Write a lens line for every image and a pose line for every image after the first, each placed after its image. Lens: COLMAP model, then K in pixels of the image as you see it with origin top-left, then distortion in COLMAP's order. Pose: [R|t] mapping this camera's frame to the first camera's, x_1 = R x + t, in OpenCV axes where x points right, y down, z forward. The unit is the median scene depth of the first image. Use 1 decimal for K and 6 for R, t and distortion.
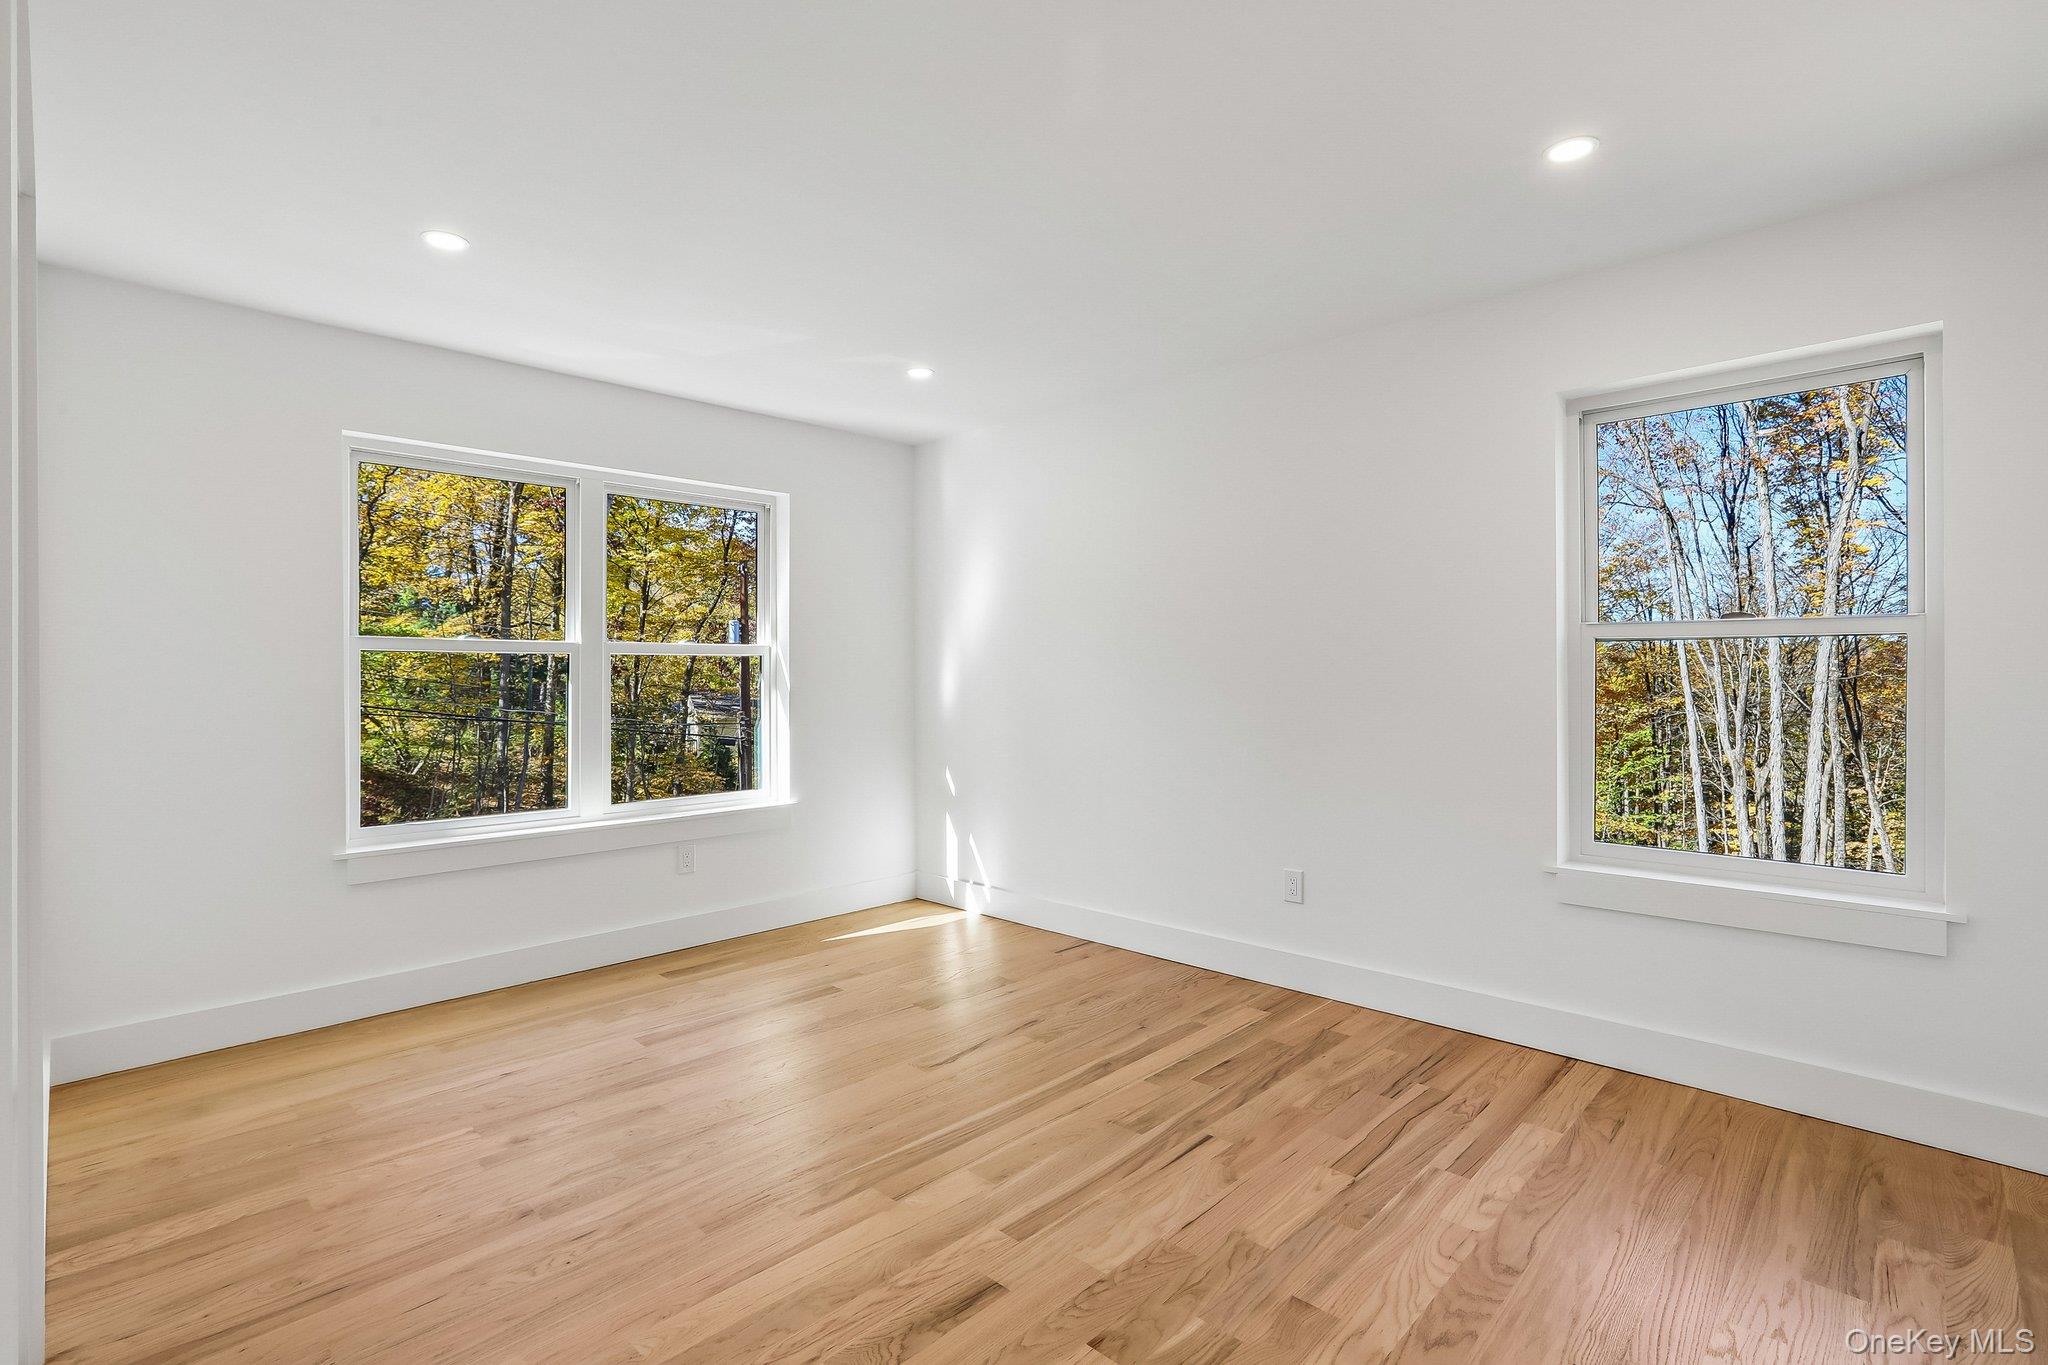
lens RADIAL K [[947.8, 0, 1017.0], [0, 947.8, 683.4], [0, 0, 1]] dist [-0.044947, 0.012633]
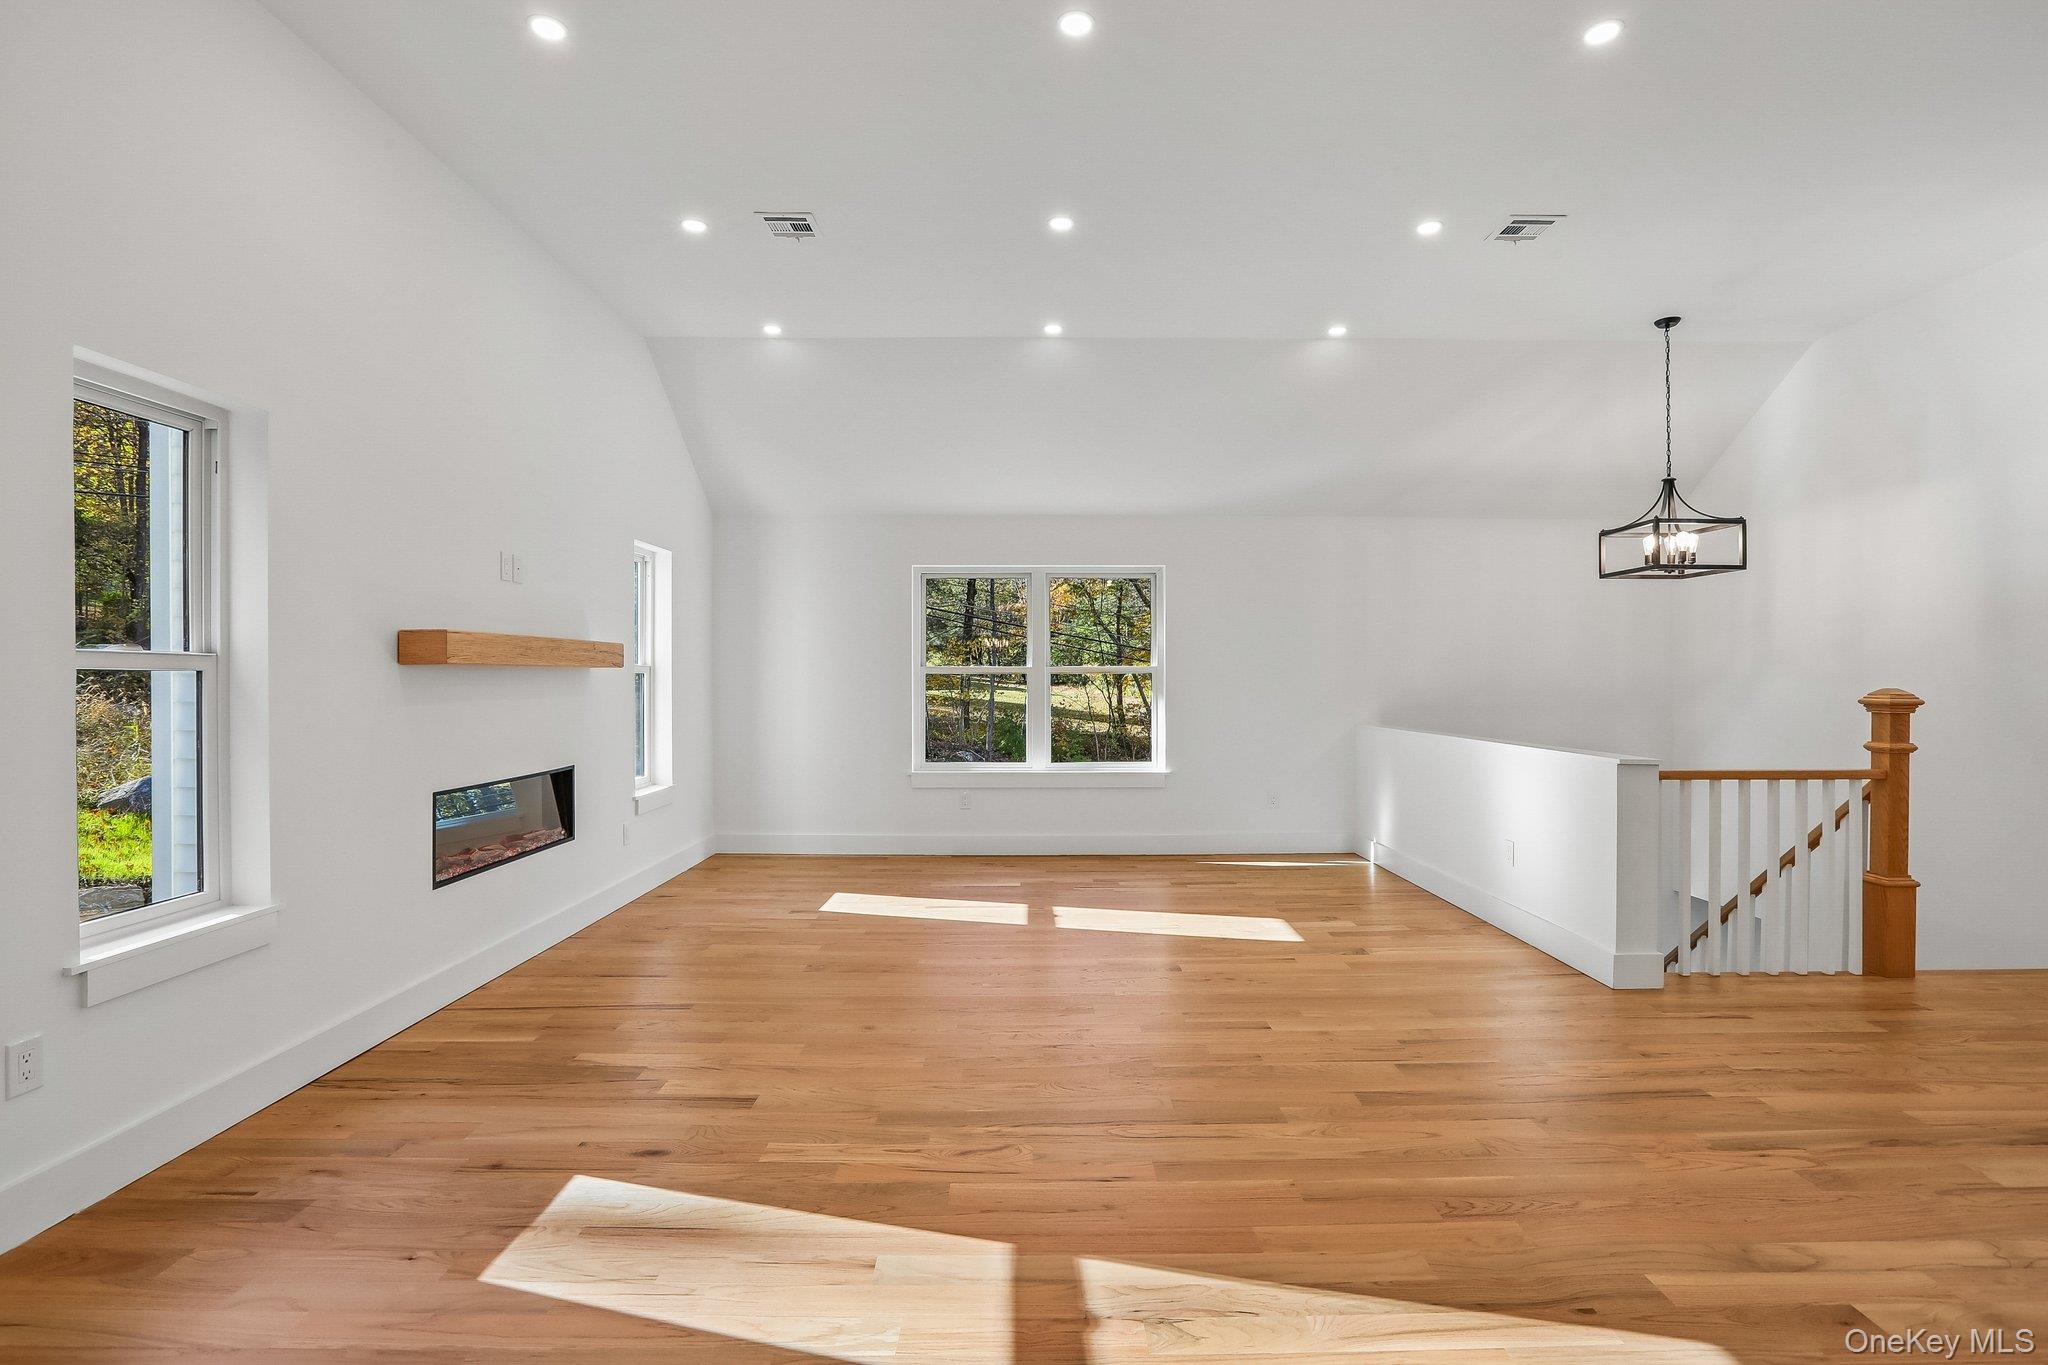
lens RADIAL K [[947.8, 0, 1030.0], [0, 947.8, 674.3], [0, 0, 1]] dist [-0.044947, 0.012633]
pose [[0.698469, -0.011799, -0.715543, 0.751562], [-0.008081, 0.999670, -0.024372, 0.012696], [0.715595, 0.022805, 0.698143, -0.214960]]
